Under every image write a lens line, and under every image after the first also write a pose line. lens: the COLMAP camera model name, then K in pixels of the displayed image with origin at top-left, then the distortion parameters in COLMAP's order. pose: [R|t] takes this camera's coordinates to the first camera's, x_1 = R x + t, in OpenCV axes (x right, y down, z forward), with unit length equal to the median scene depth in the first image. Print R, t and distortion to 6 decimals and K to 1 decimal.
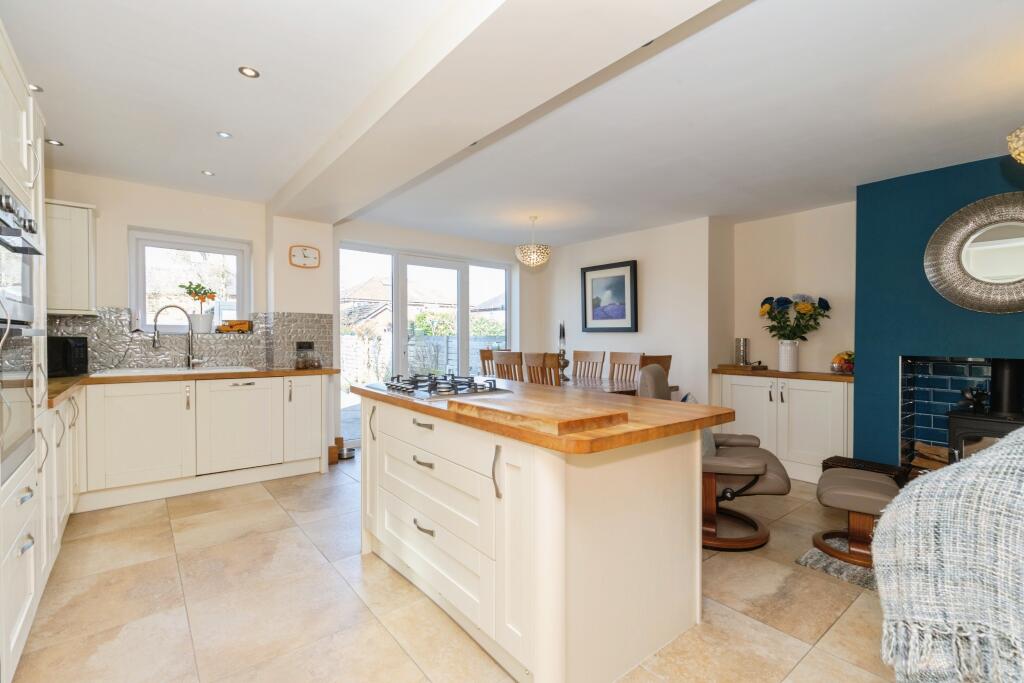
lens RADIAL K [[467.3, 0, 512.0], [0, 467.3, 341.5], [0, 0, 1]] dist [0.022115, -0.000169]
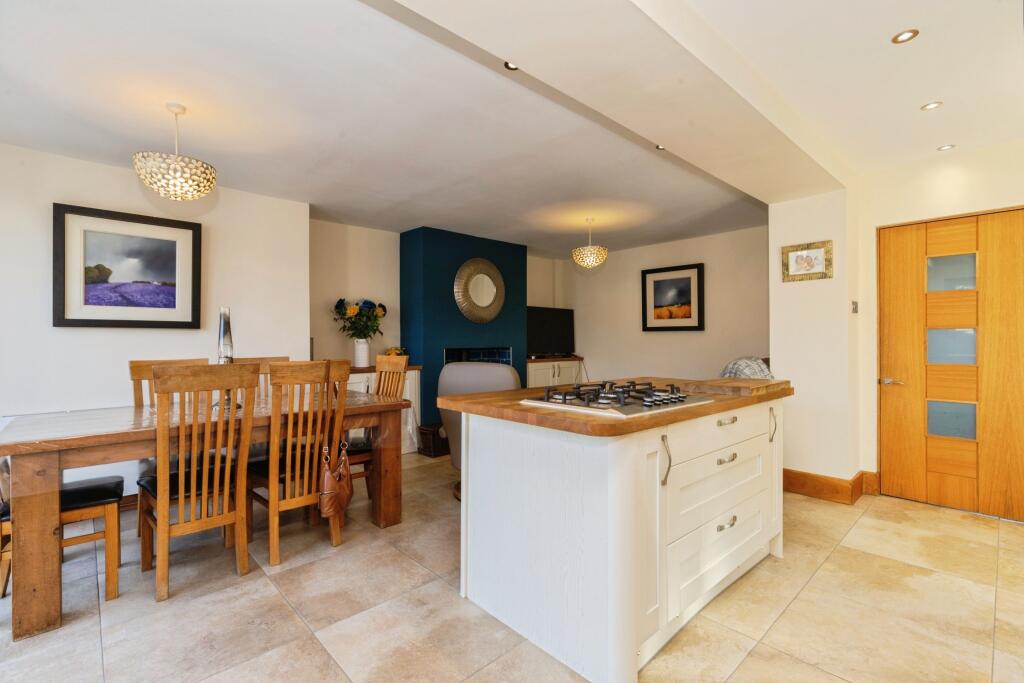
lens RADIAL K [[467.3, 0, 512.0], [0, 467.3, 341.5], [0, 0, 1]] dist [0.022115, -0.000169]
pose [[-0.051447, -0.006235, 0.998656, -0.503927], [0.014794, 0.999866, 0.007005, 0.000008], [-0.998566, 0.015135, -0.051347, 0.651675]]
